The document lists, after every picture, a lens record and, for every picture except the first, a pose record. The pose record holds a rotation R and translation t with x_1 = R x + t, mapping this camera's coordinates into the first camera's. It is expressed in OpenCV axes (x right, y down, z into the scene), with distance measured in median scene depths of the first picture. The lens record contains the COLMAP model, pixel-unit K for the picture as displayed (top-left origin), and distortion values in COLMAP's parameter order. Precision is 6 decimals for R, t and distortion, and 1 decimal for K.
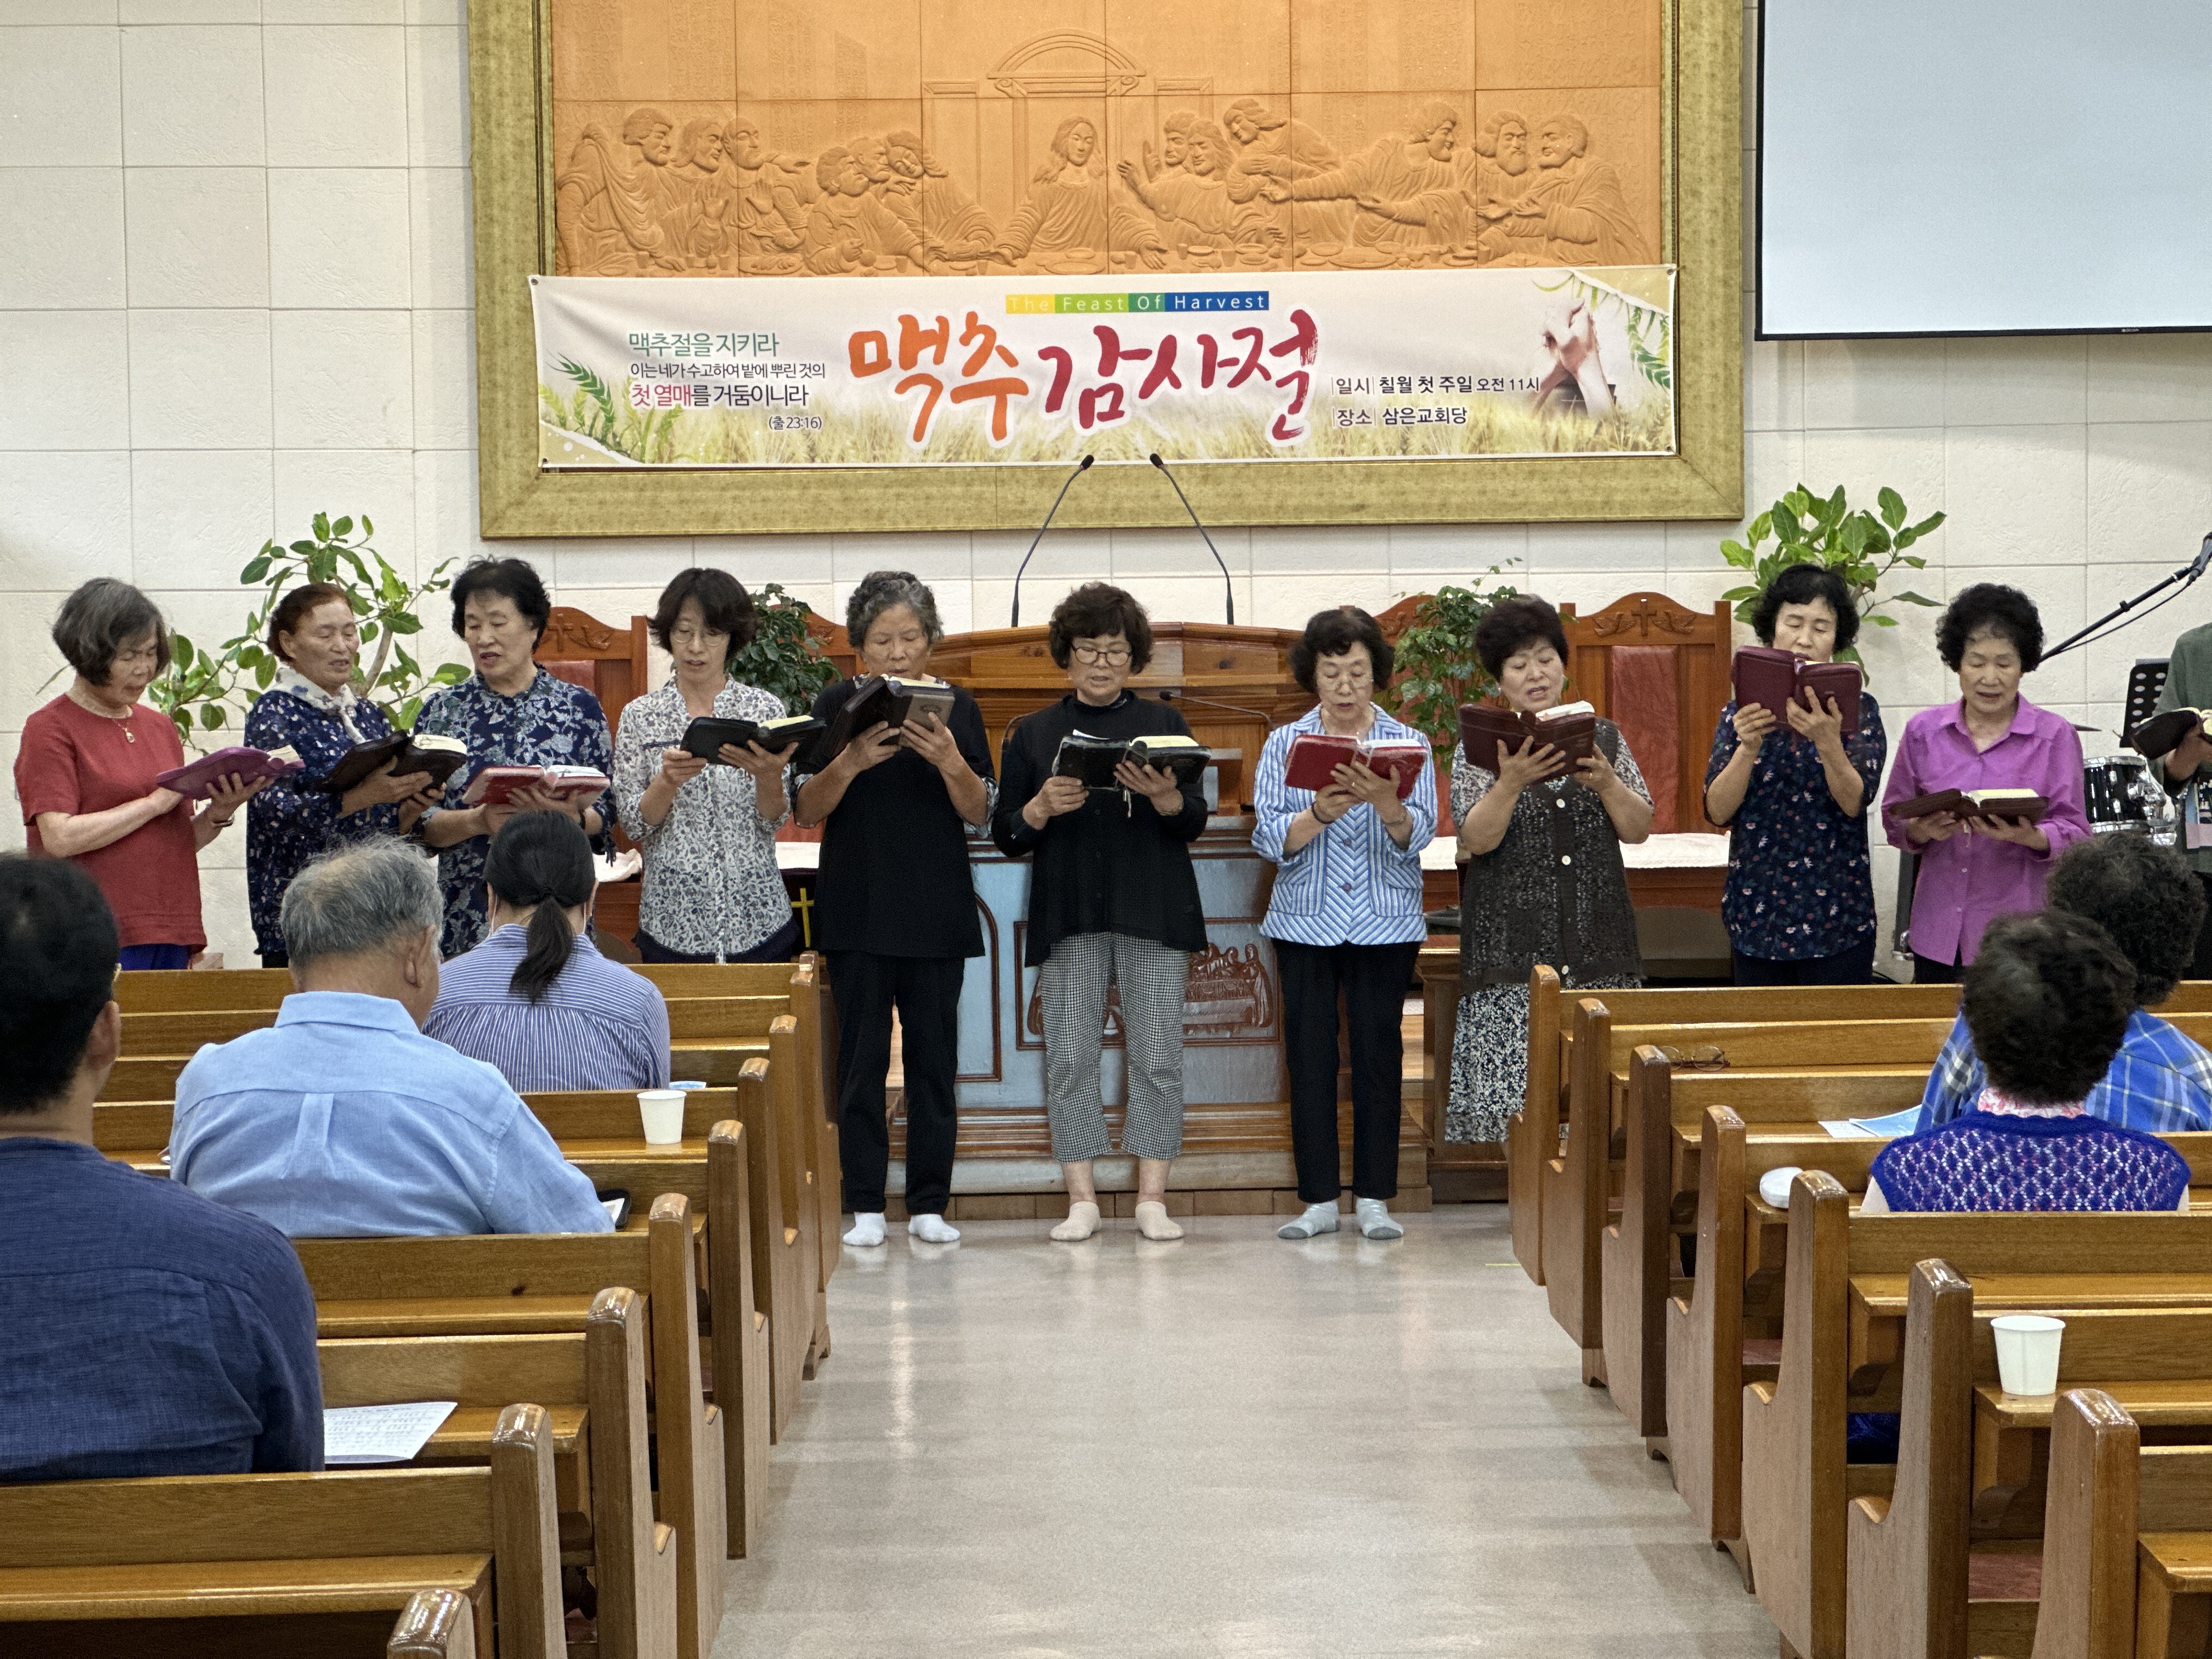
lens RADIAL K [[5017.0, 0, 1123.7], [0, 5017.0, 800.1], [0, 0, 1]] dist [0.186282, 0.000000]
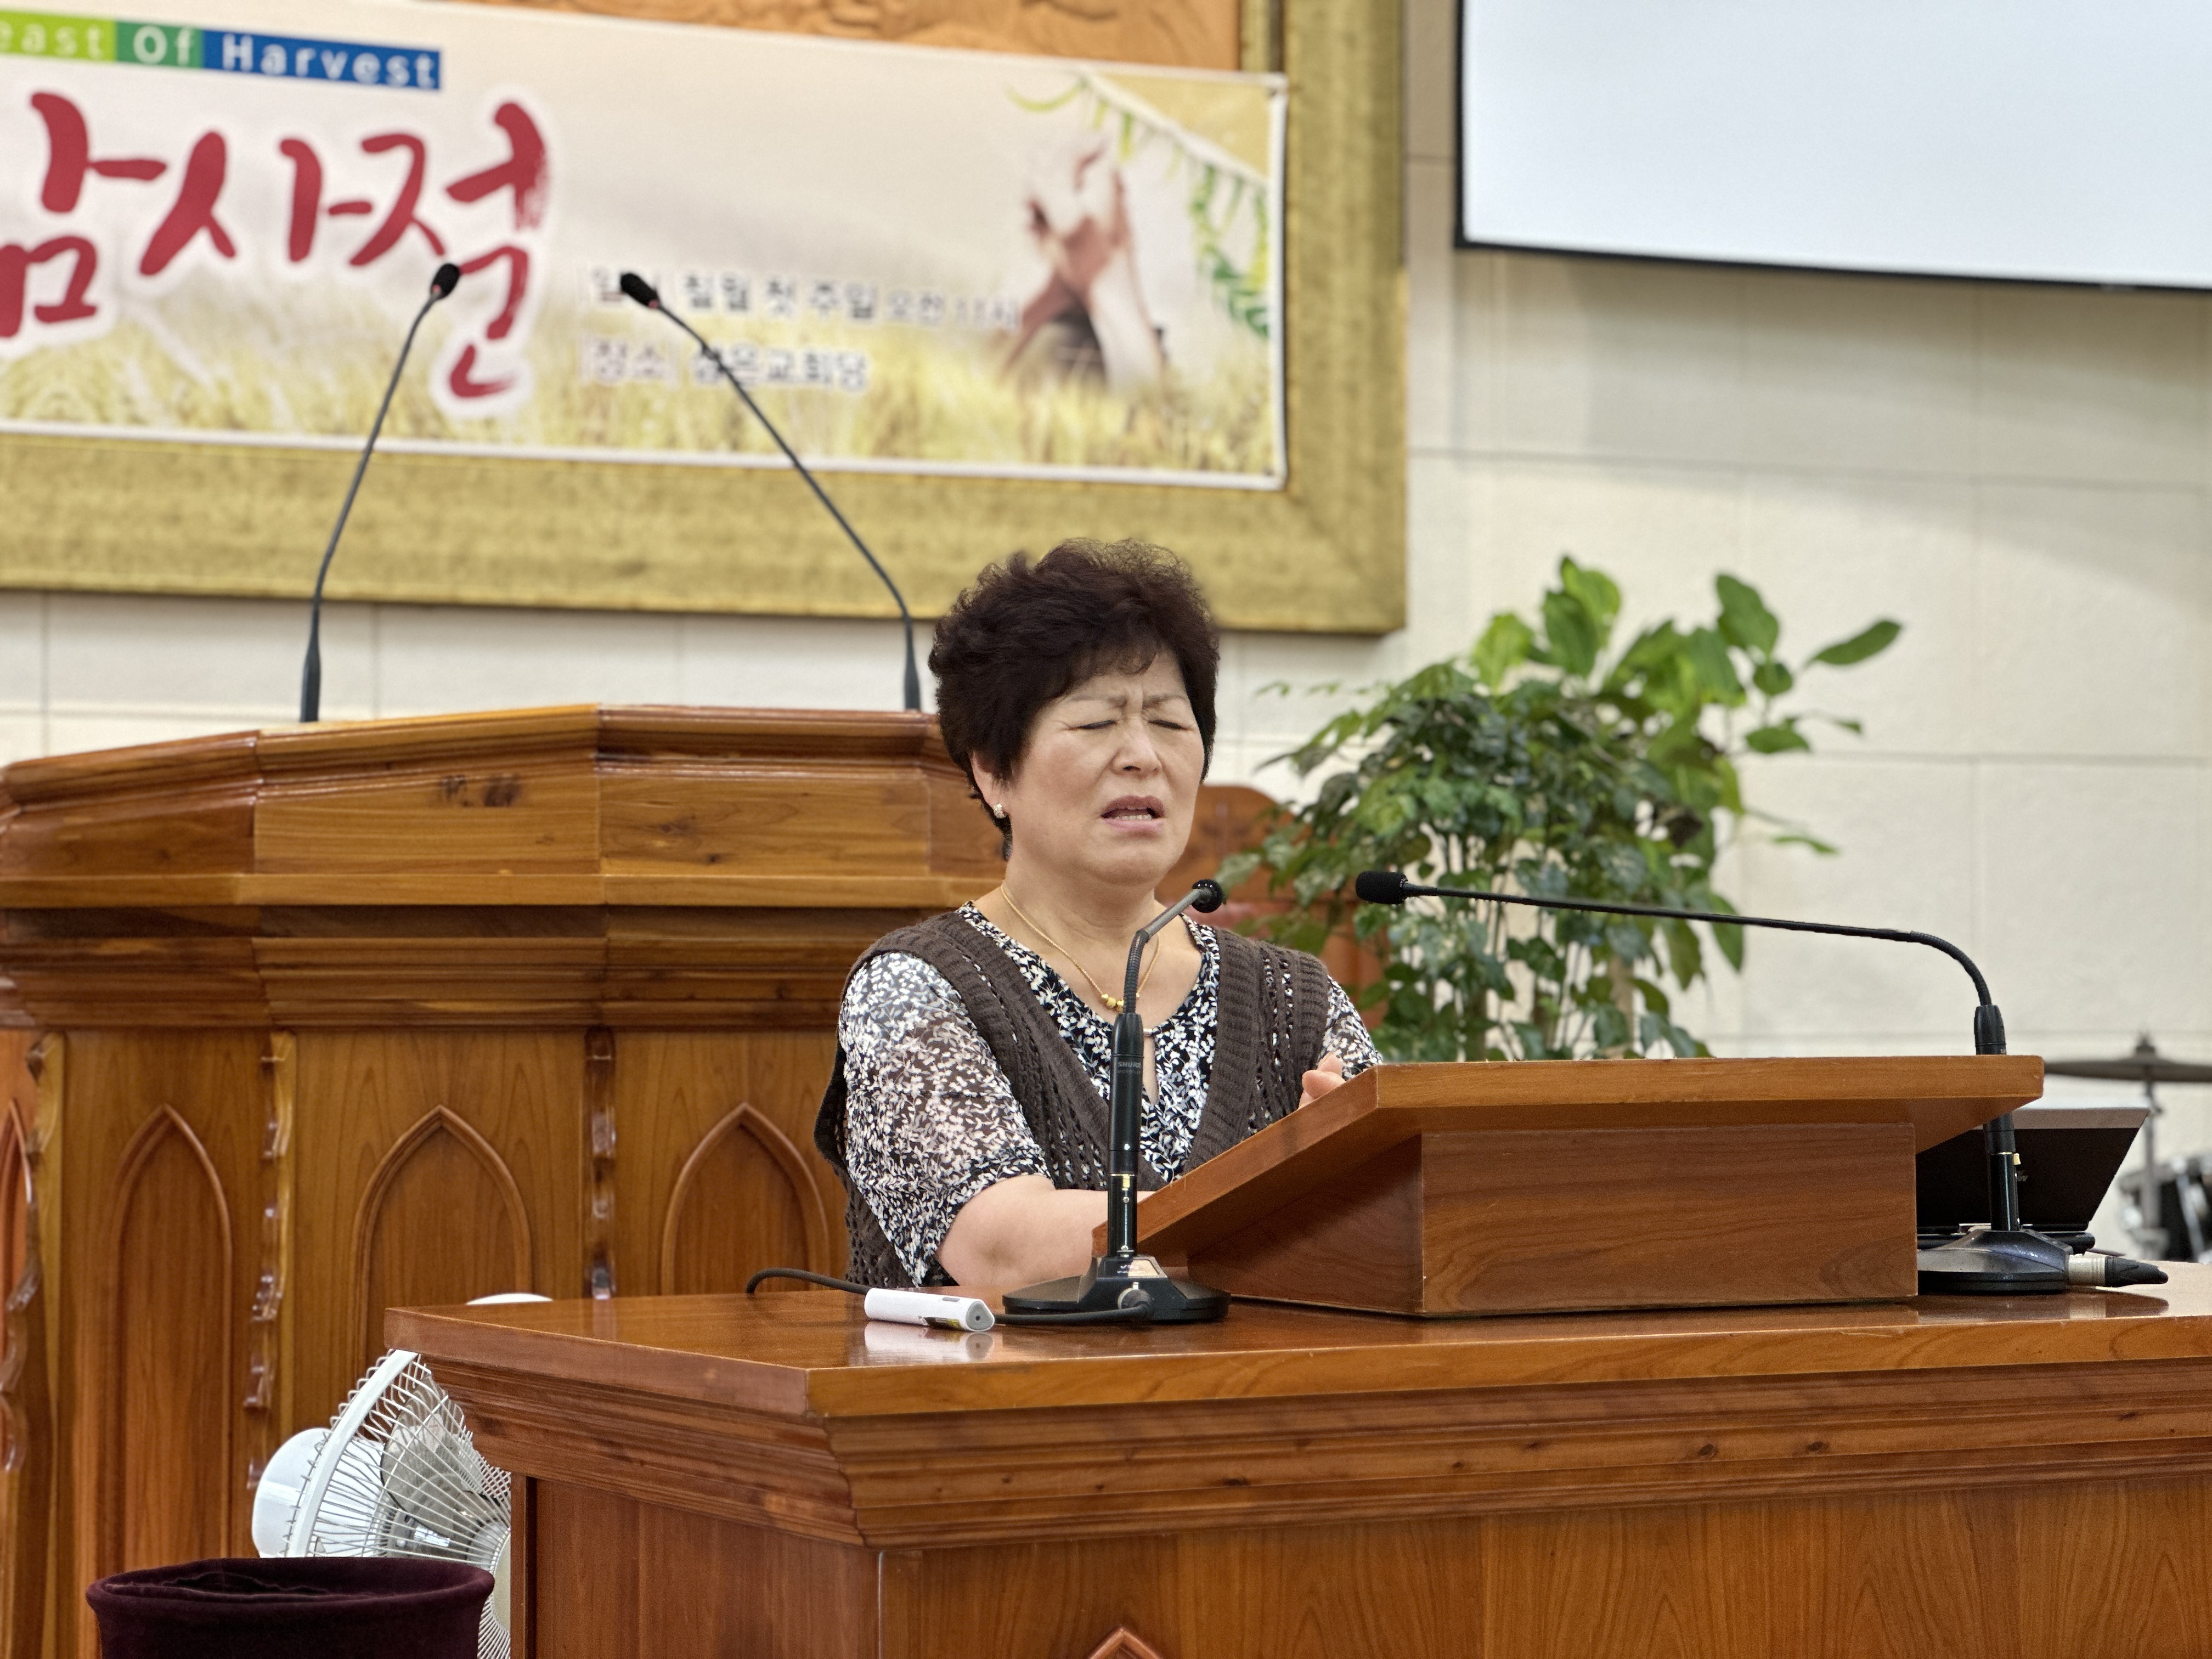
lens RADIAL K [[5017.0, 0, 1162.3], [0, 5017.0, 794.5], [0, 0, 1]] dist [0.186282, 0.000000]
pose [[0.895996, 0.026673, 0.443260, -0.103913], [0.013392, 0.996117, -0.087011, -0.000806], [-0.443859, 0.083898, 0.892160, 0.599872]]
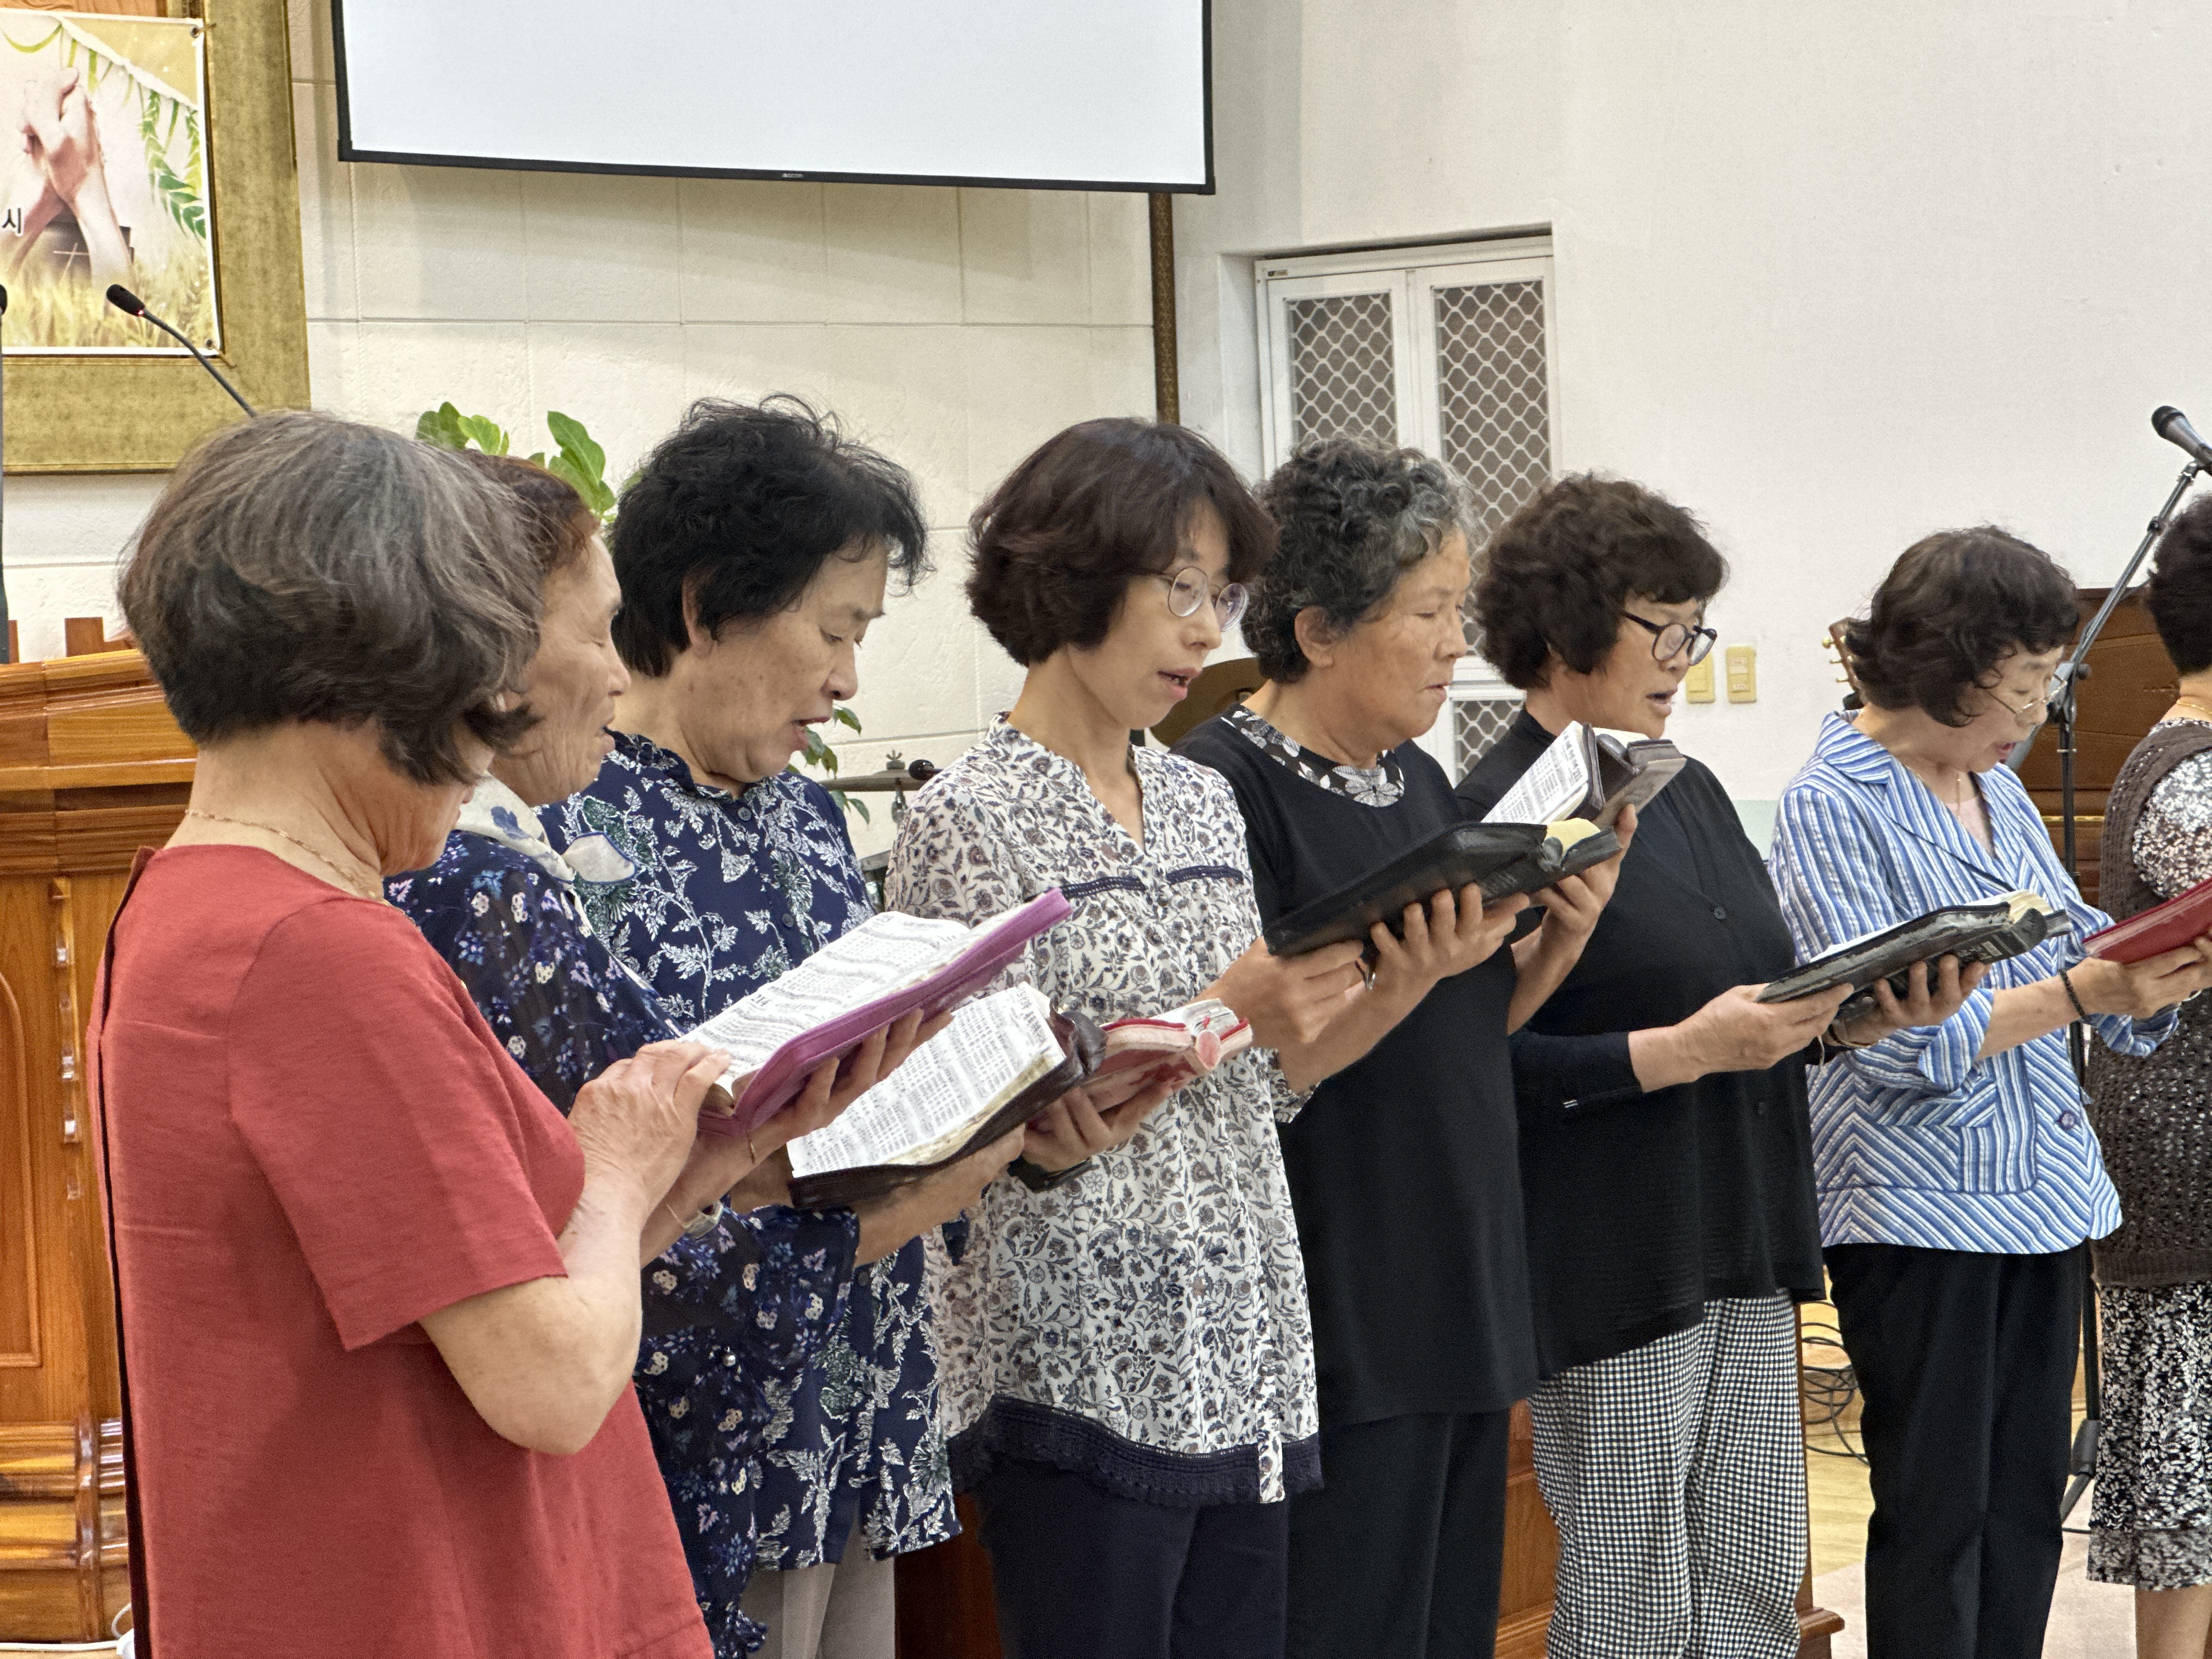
lens RADIAL K [[5017.0, 0, 1052.1], [0, 5017.0, 817.3], [0, 0, 1]] dist [0.186282, 0.000000]
pose [[0.649931, -0.057695, 0.757800, -0.268663], [0.074524, 0.997147, 0.012003, -0.016177], [-0.756331, 0.048673, 0.652376, 0.559150]]
